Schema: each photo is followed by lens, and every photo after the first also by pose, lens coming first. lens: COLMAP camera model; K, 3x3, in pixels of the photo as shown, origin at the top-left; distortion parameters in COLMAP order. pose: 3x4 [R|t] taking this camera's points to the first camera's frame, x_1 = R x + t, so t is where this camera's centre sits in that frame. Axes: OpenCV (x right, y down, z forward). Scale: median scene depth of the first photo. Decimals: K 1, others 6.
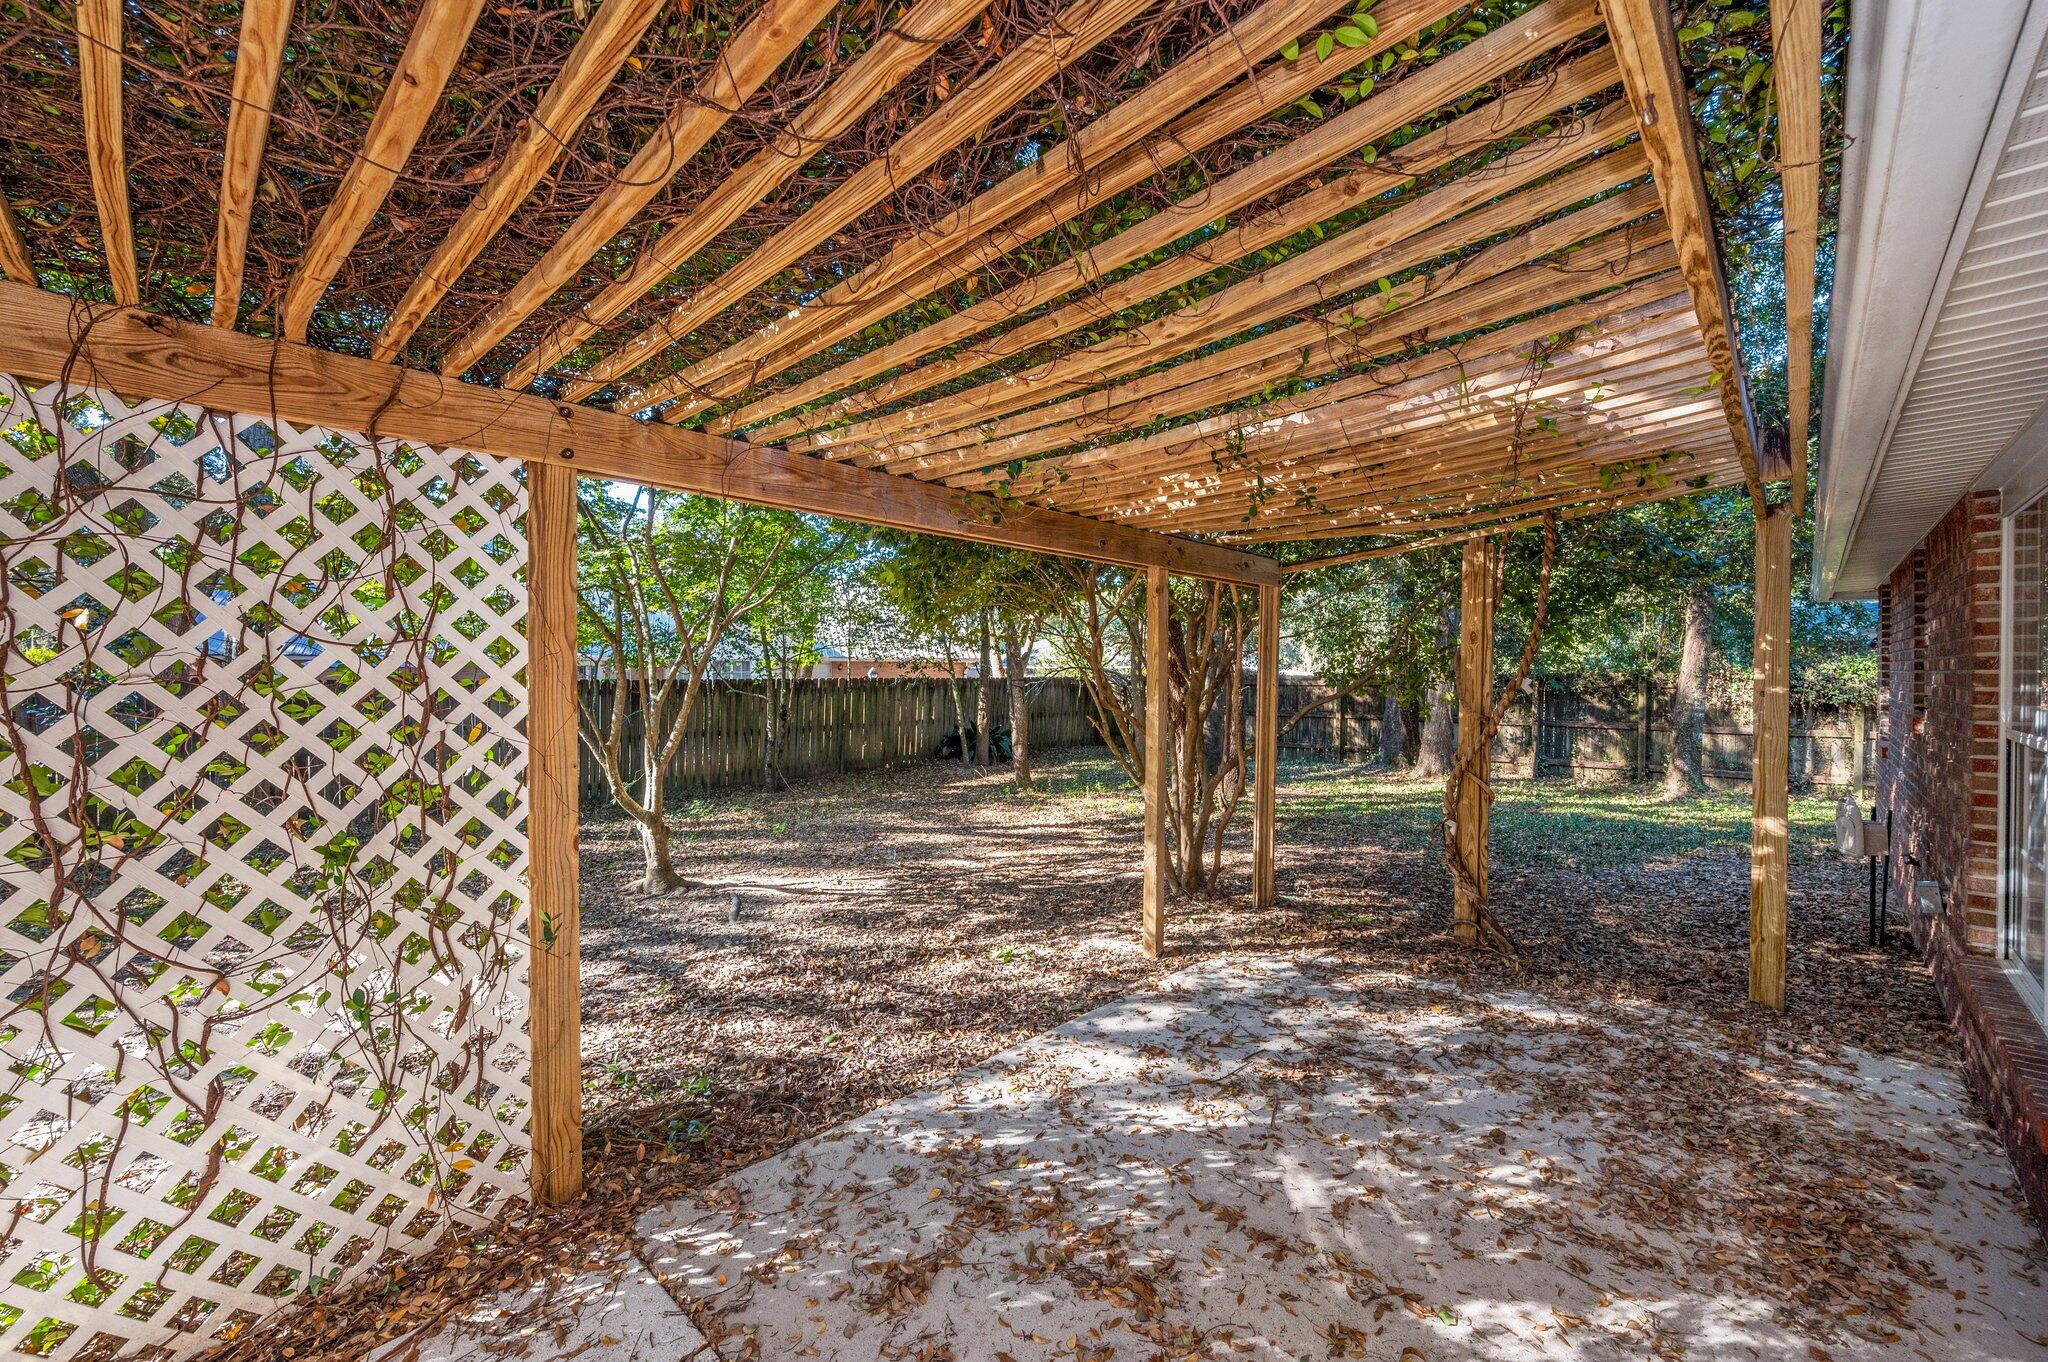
lens RADIAL K [[823.0, 0, 1024.0], [0, 823.0, 681.0], [0, 0, 1]] dist [-0.002487, -0.000187]
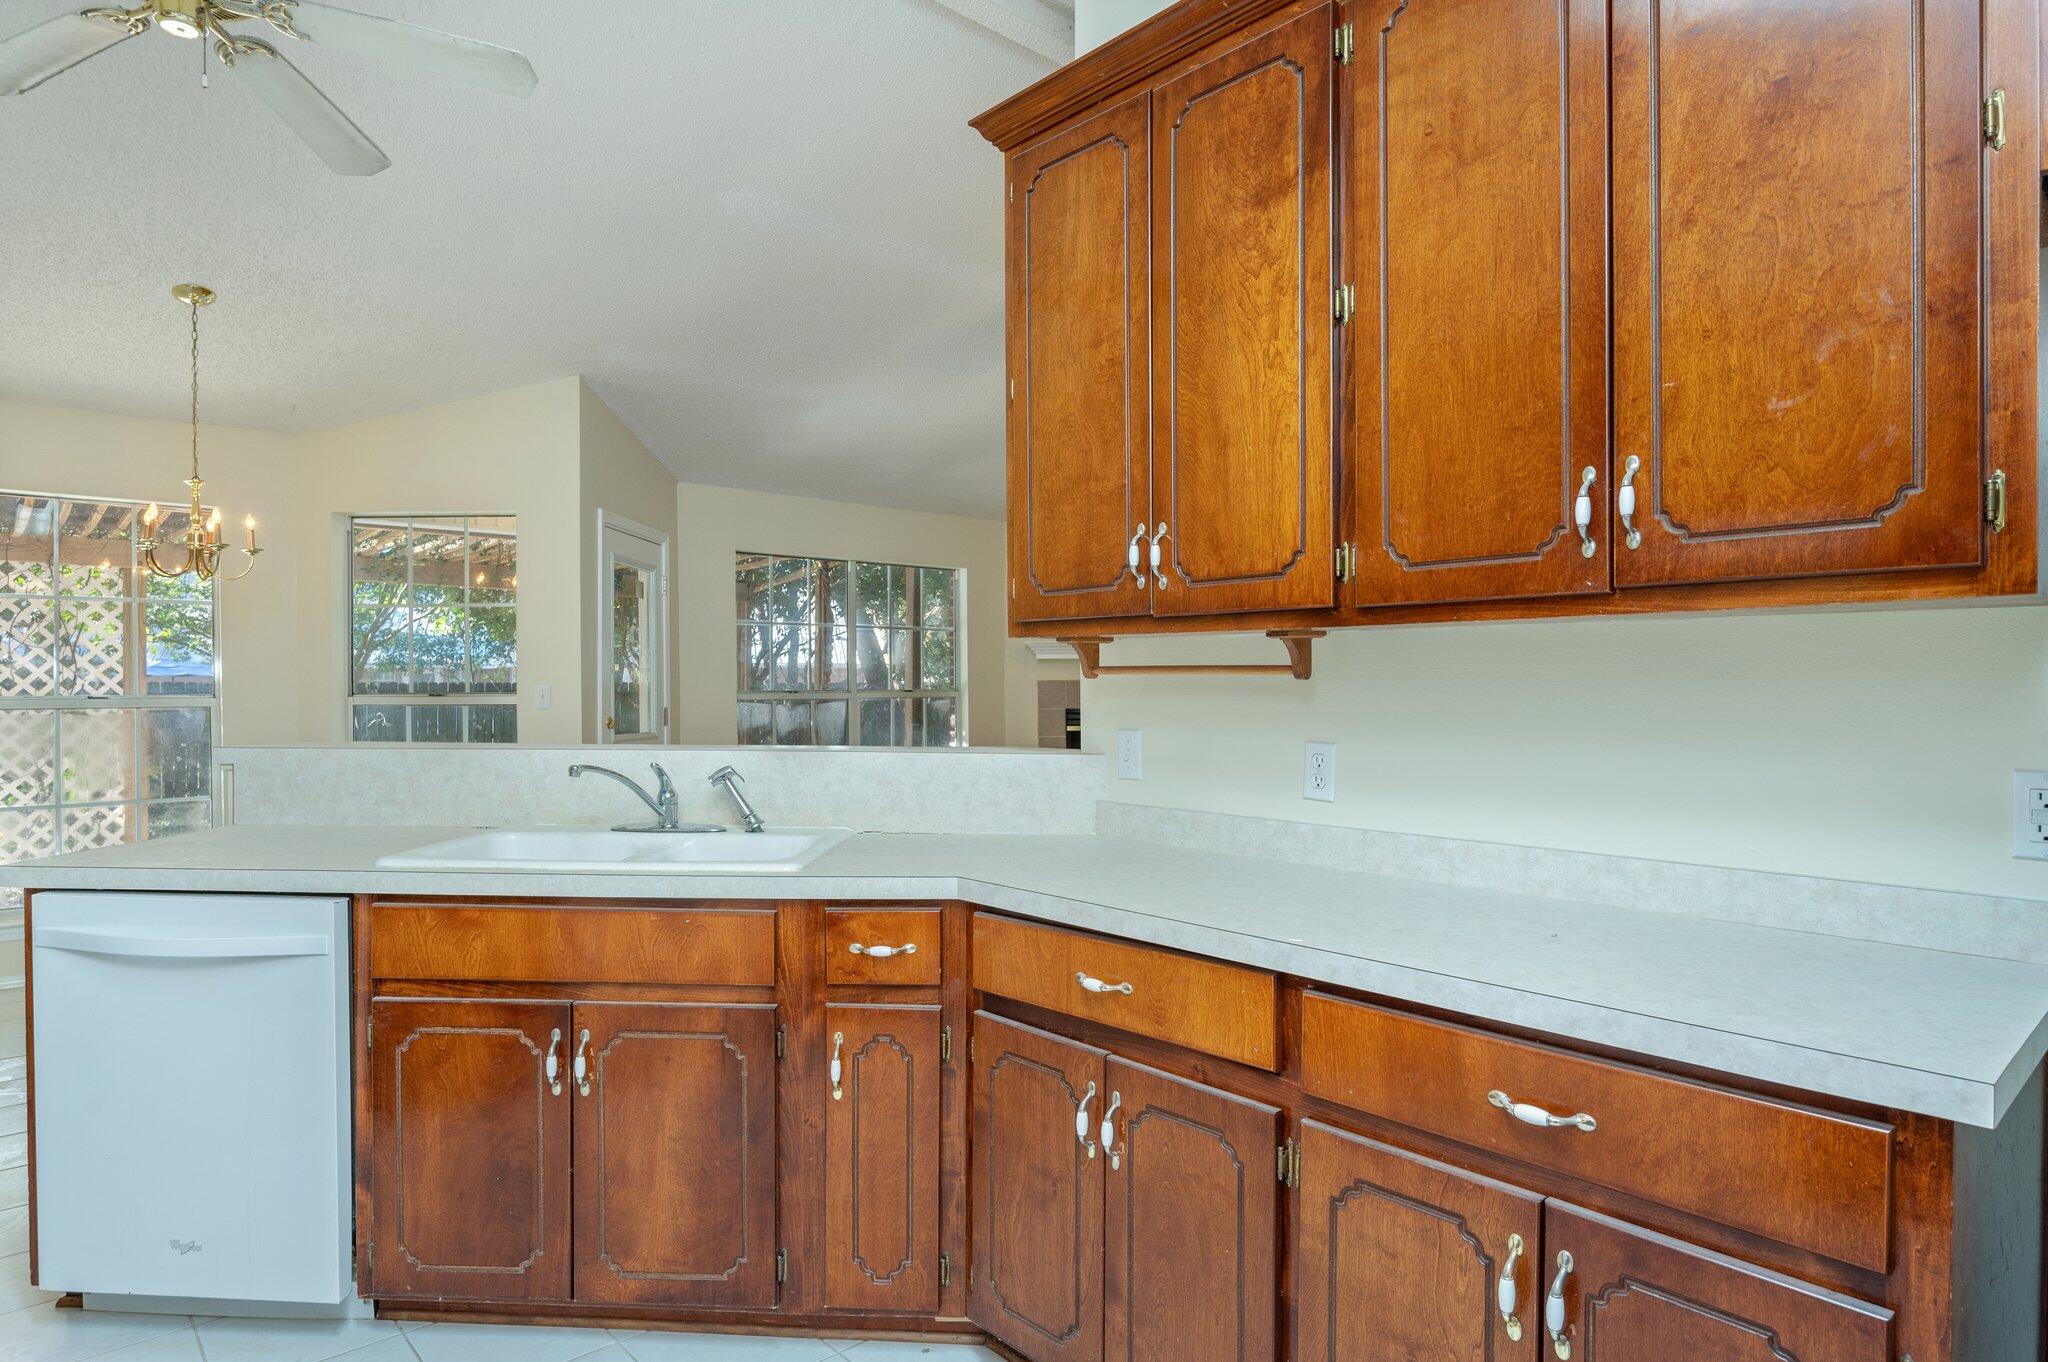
lens RADIAL K [[1158.9, 0, 1028.1], [0, 1158.9, 689.8], [0, 0, 1]] dist [-0.008801, -0.000393]
pose [[0.997344, -0.002939, -0.072777, 2.294970], [0.003135, 0.999992, 0.002576, 0.079009], [0.072769, -0.002797, 0.997345, -2.149638]]
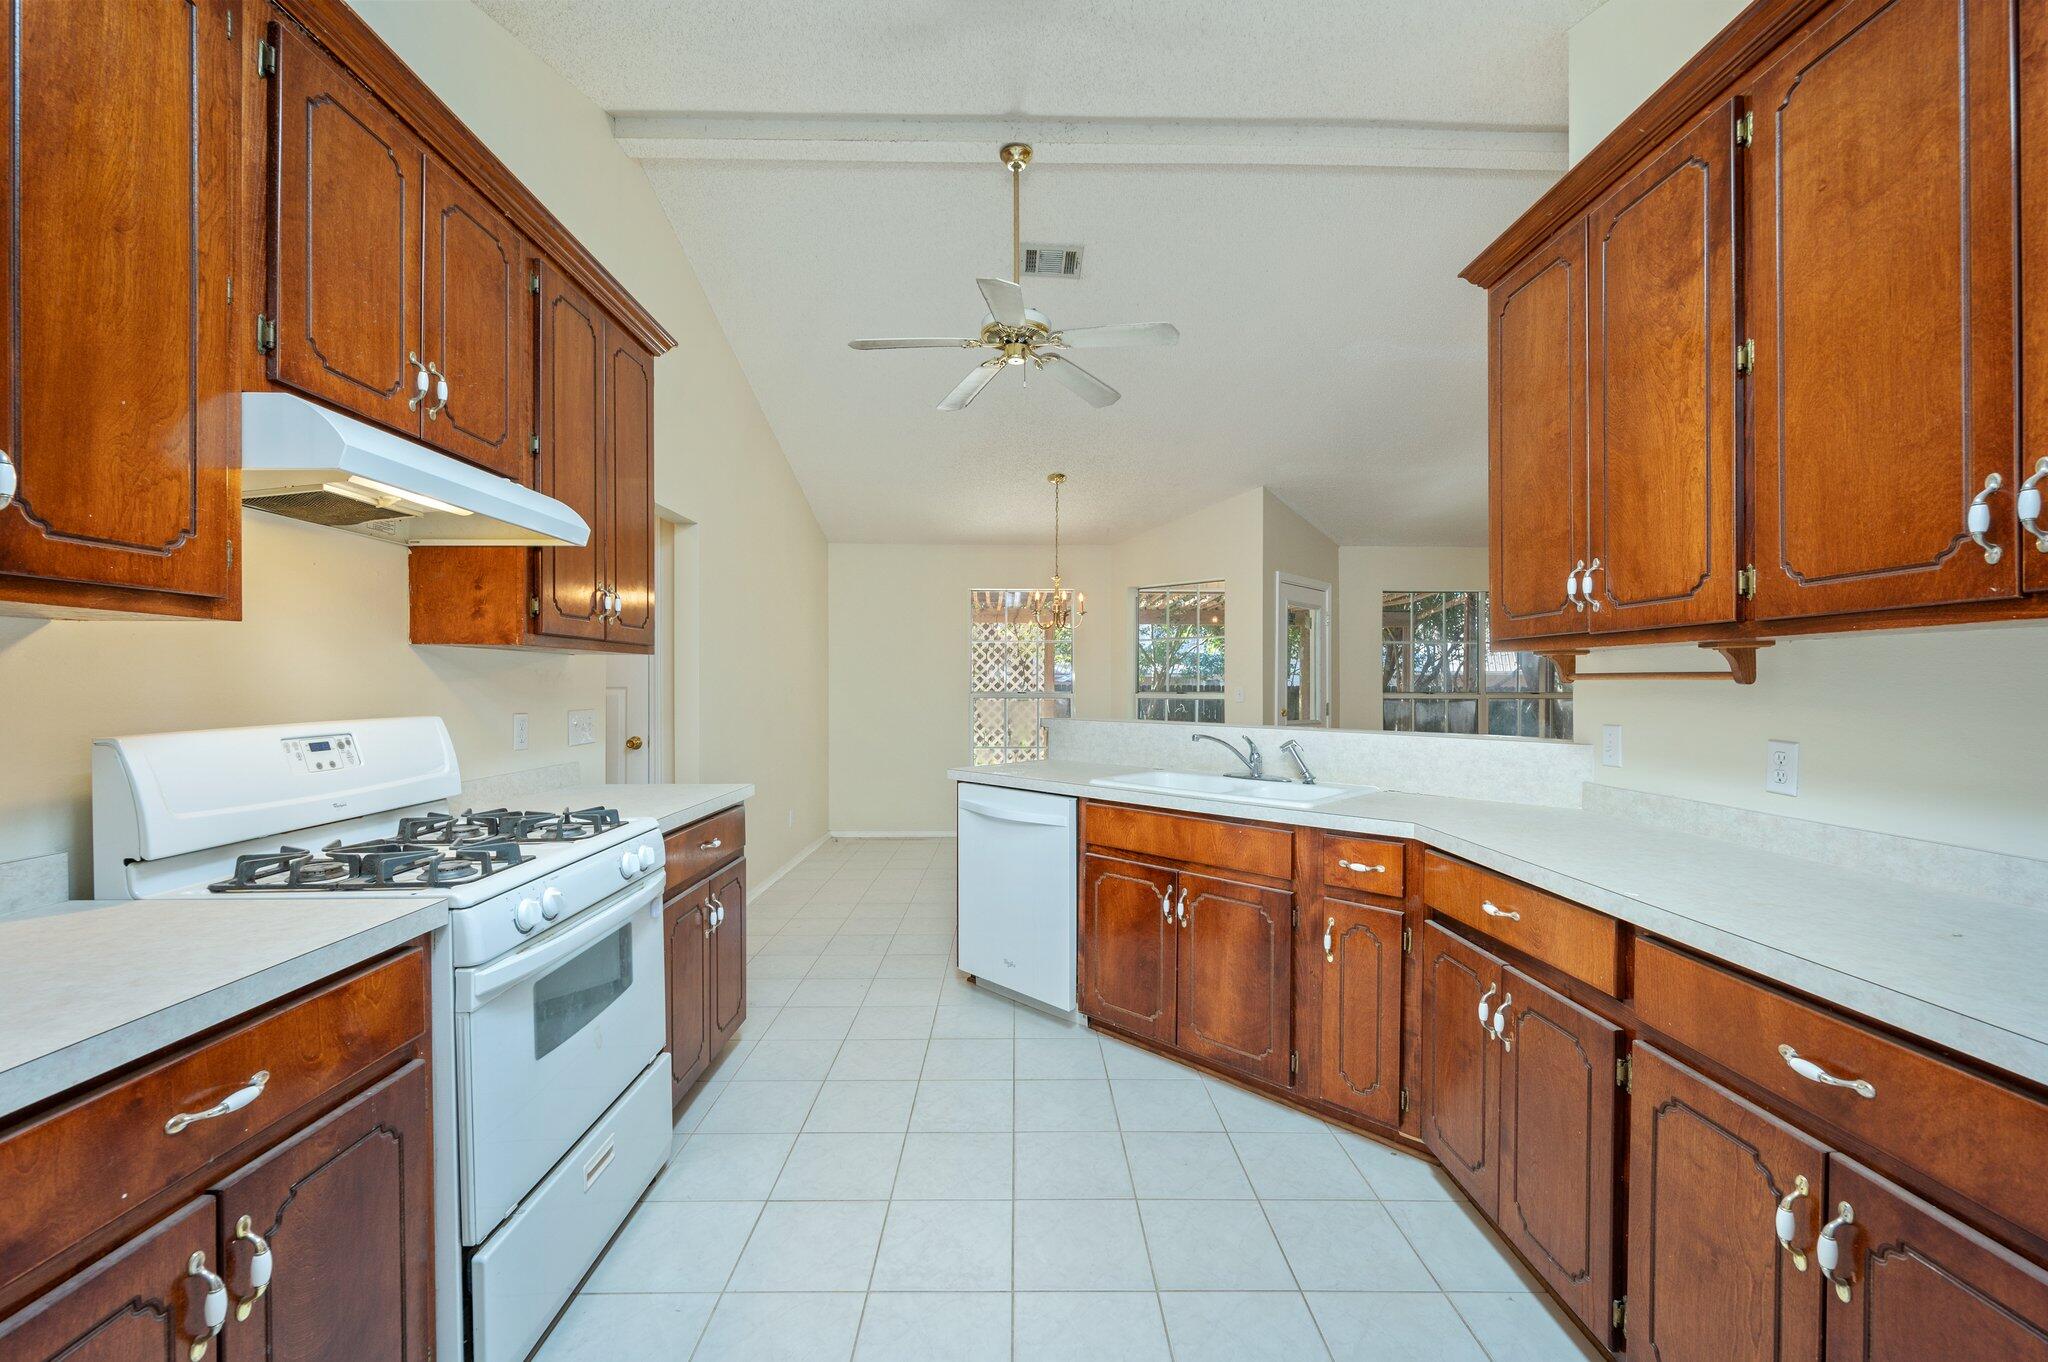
lens RADIAL K [[823.0, 0, 1024.0], [0, 823.0, 681.0], [0, 0, 1]] dist [-0.002487, -0.000187]
pose [[0.697695, -0.004227, -0.716382, 2.572110], [-0.003482, 0.999951, -0.009291, 0.080208], [0.716386, 0.008977, 0.697646, -2.207340]]
